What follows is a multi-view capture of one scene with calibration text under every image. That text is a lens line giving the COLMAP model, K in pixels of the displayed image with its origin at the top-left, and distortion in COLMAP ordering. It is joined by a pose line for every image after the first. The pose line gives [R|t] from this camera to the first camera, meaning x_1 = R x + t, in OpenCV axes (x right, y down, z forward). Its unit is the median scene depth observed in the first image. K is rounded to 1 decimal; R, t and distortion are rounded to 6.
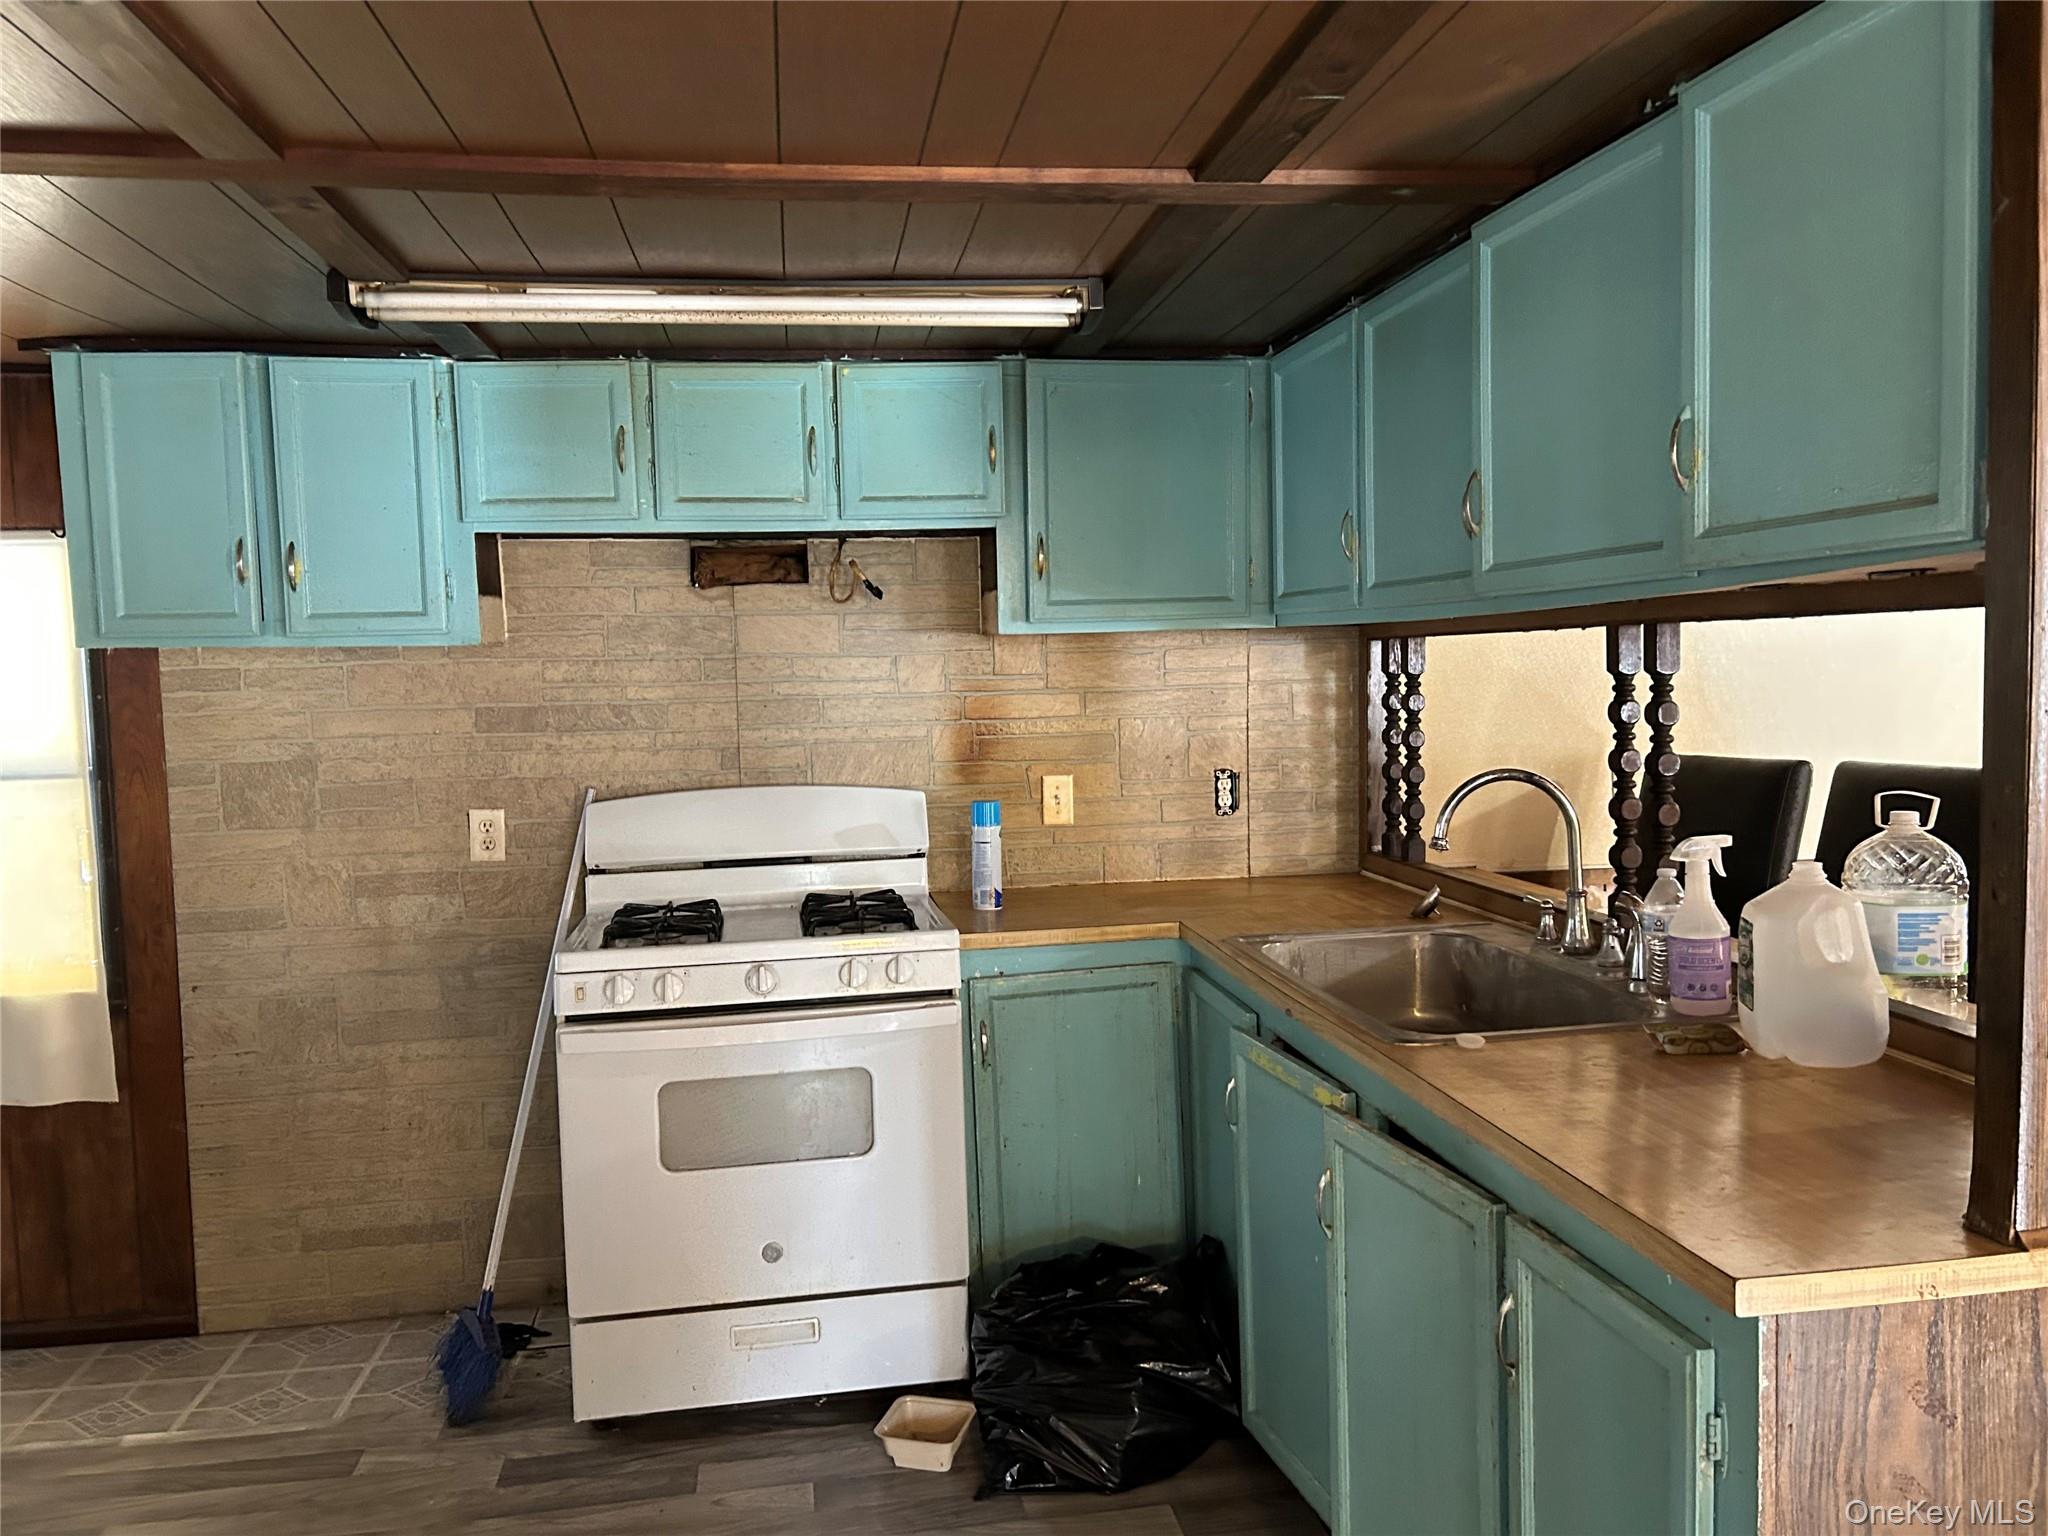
lens RADIAL K [[1543.4, 0, 1027.3], [0, 1543.4, 757.9], [0, 0, 1]] dist [0.065641, -0.081296]
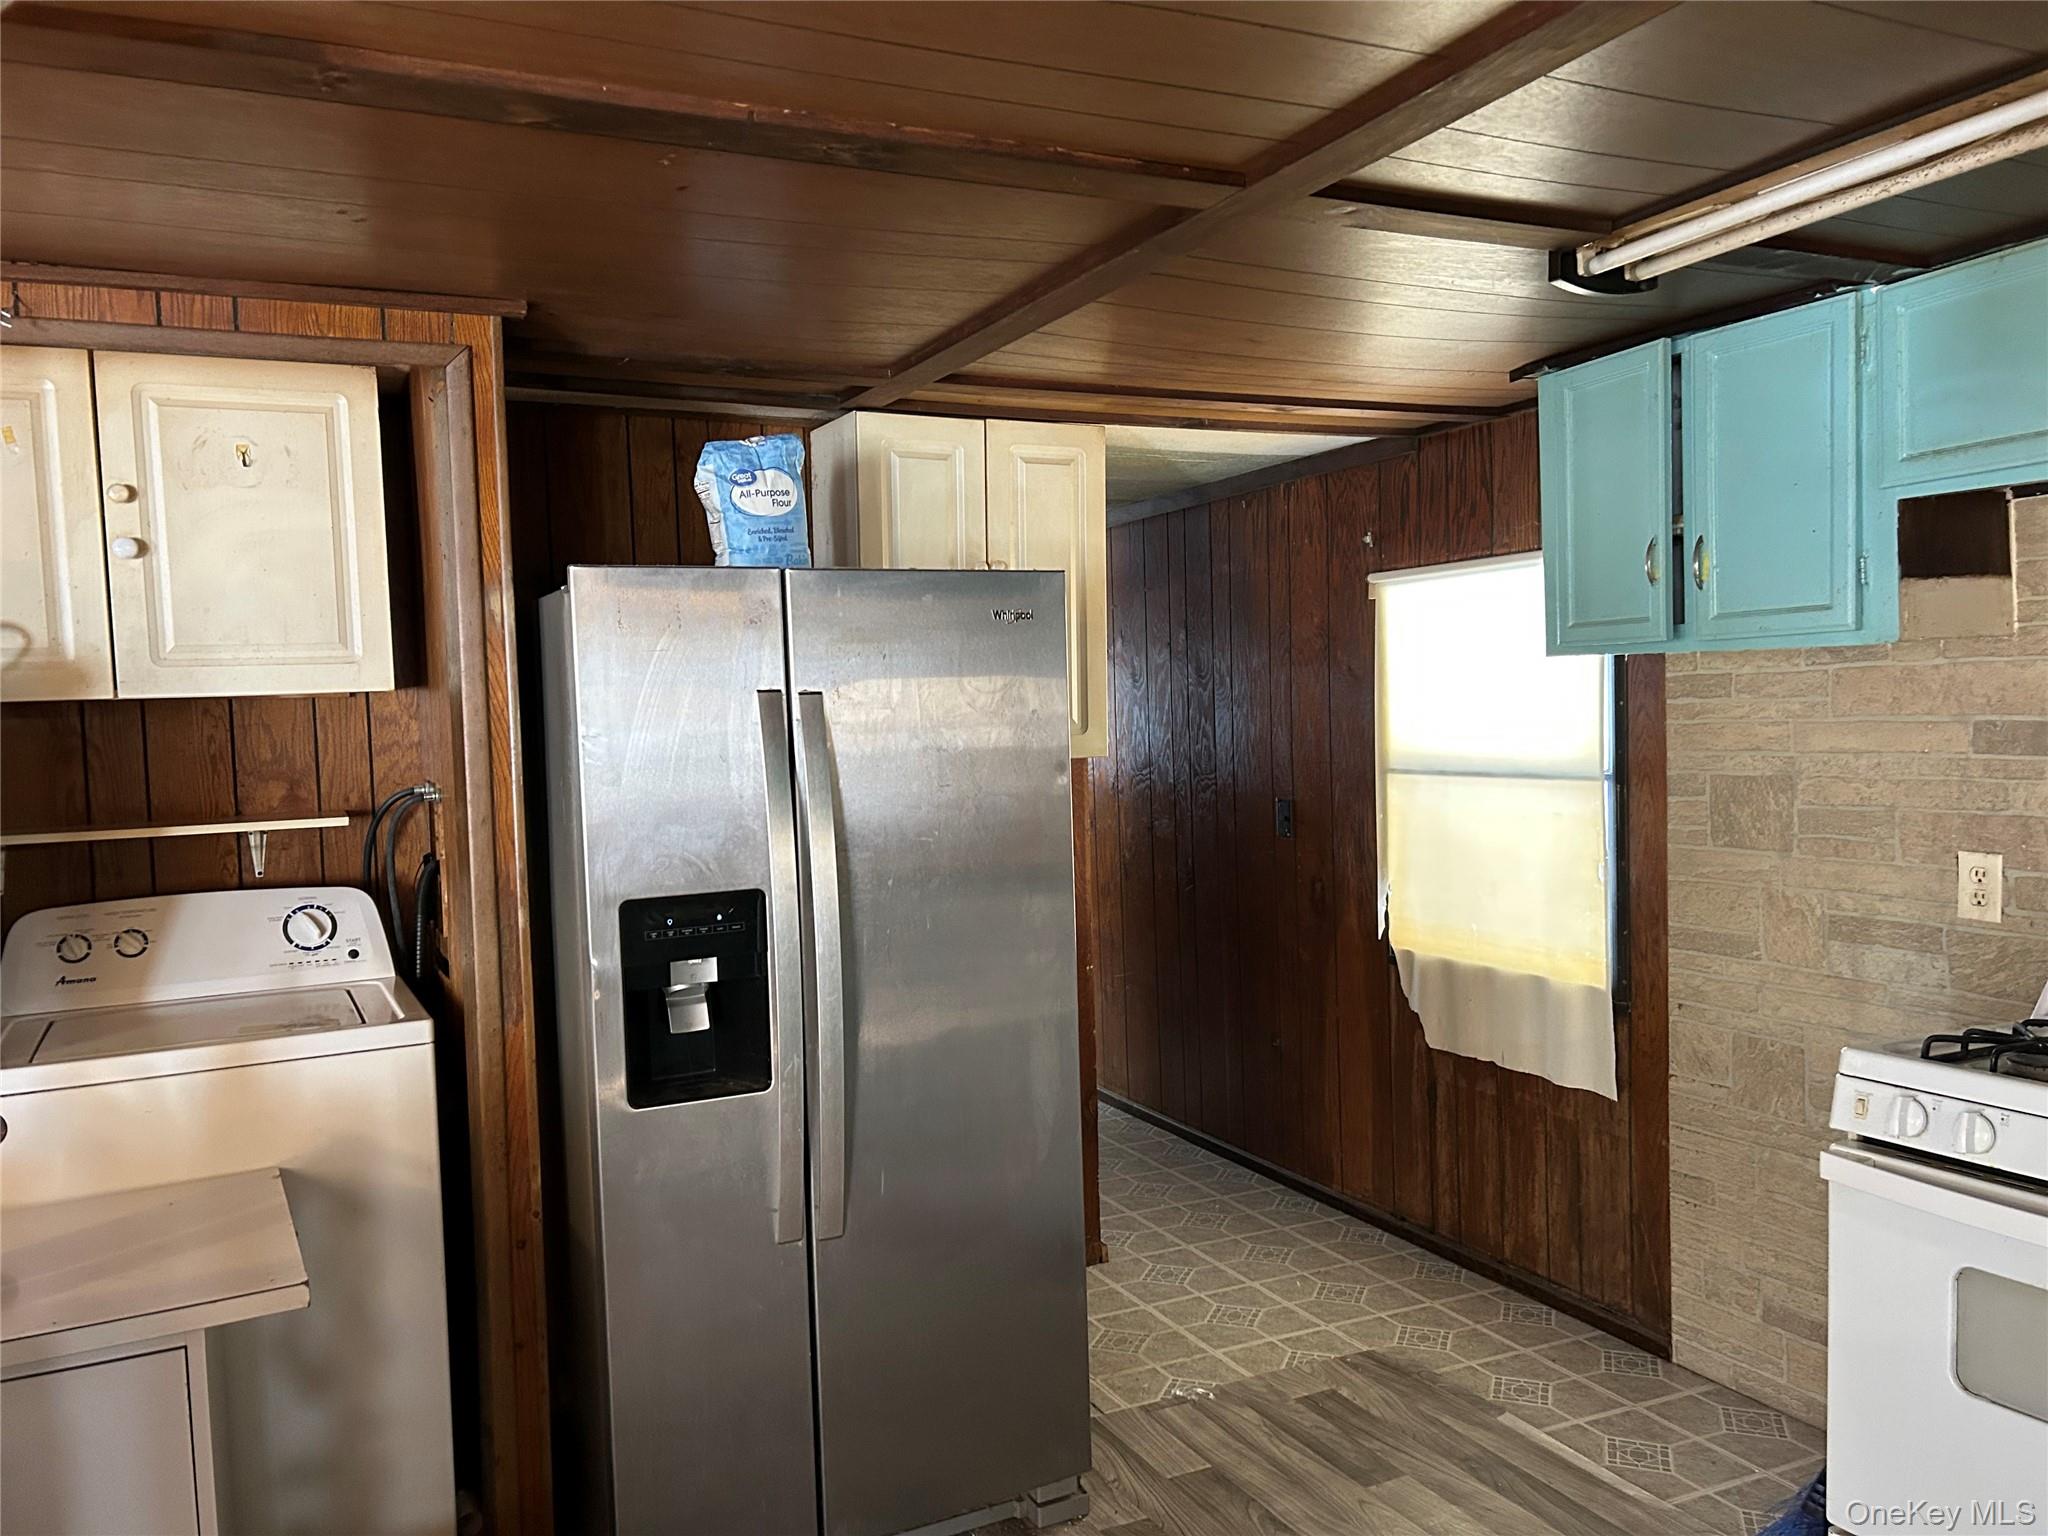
lens RADIAL K [[1543.4, 0, 1027.3], [0, 1543.4, 757.9], [0, 0, 1]] dist [0.065641, -0.081296]
pose [[0.264233, 0.045630, -0.963379, 0.280169], [-0.040316, 0.998530, 0.036237, -0.023822], [0.963616, 0.029264, 0.265684, 0.348262]]
